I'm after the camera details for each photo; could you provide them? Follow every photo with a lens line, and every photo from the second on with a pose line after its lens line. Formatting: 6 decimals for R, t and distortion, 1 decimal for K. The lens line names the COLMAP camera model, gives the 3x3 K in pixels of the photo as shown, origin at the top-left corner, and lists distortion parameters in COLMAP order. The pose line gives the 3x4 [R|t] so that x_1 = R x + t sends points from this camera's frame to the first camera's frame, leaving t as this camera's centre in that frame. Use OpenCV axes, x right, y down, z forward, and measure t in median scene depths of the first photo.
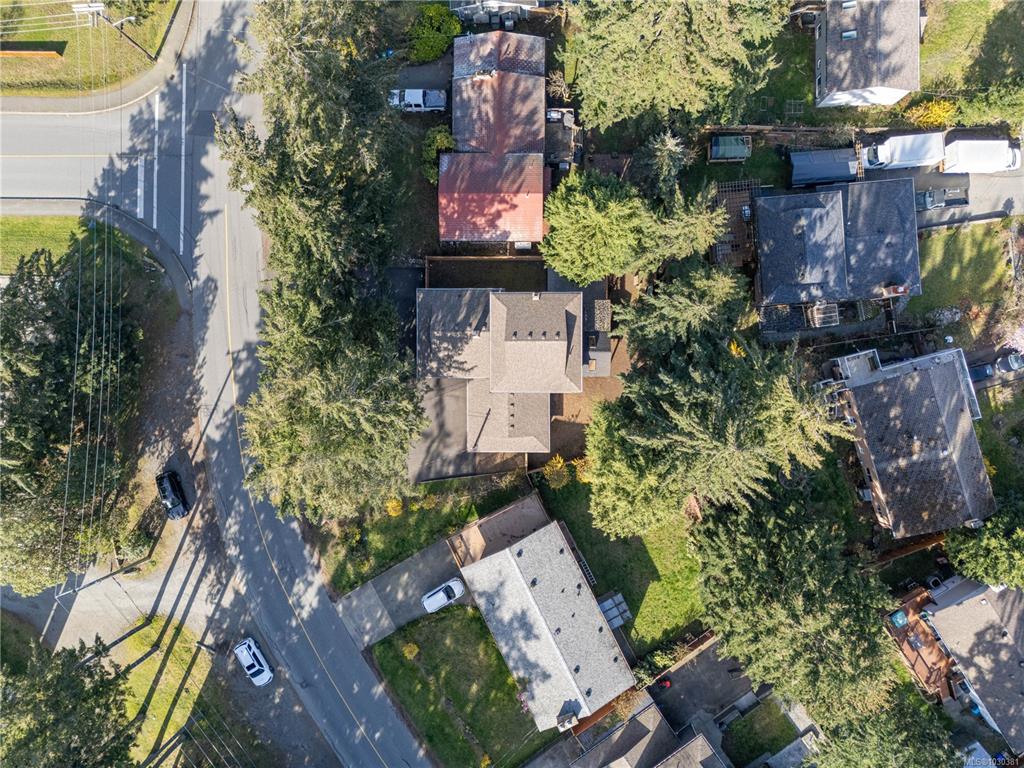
lens RADIAL K [[746.4, 0, 517.8], [0, 746.4, 384.6], [0, 0, 1]] dist [0.067271, -0.039617]
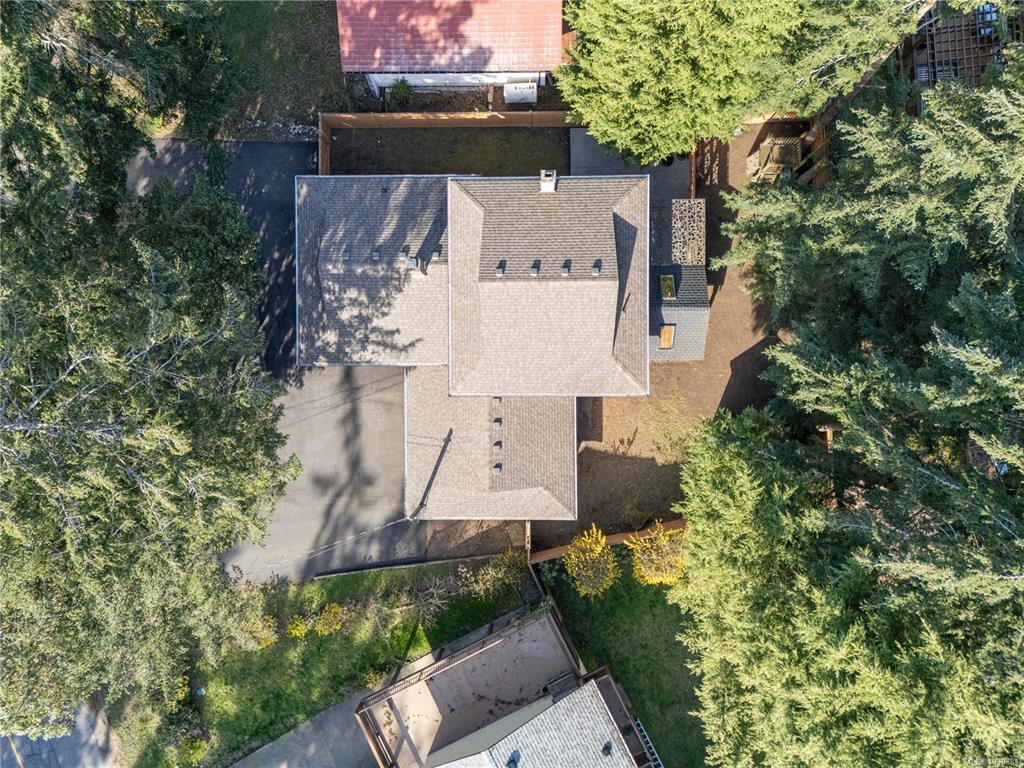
lens RADIAL K [[746.4, 0, 515.5], [0, 746.4, 383.5], [0, 0, 1]] dist [0.067271, -0.039617]
pose [[0.999973, -0.002351, -0.006941, 0.007213], [0.002399, 0.999973, 0.006966, -0.000165], [0.006924, -0.006983, 0.999952, 0.519873]]
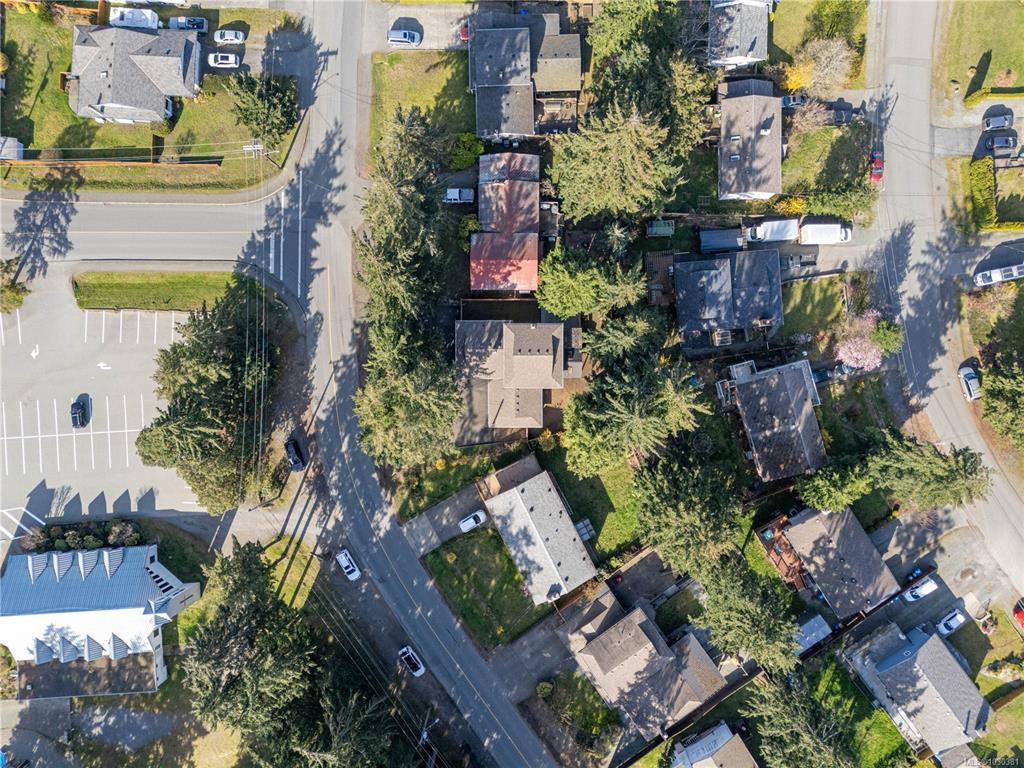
lens RADIAL K [[746.4, 0, 510.0], [0, 746.4, 388.0], [0, 0, 1]] dist [0.067271, -0.039617]
pose [[0.999925, -0.000086, -0.012223, -0.004715], [0.000168, 0.999978, 0.006695, -0.000531], [0.012222, -0.006696, 0.999903, -0.526538]]
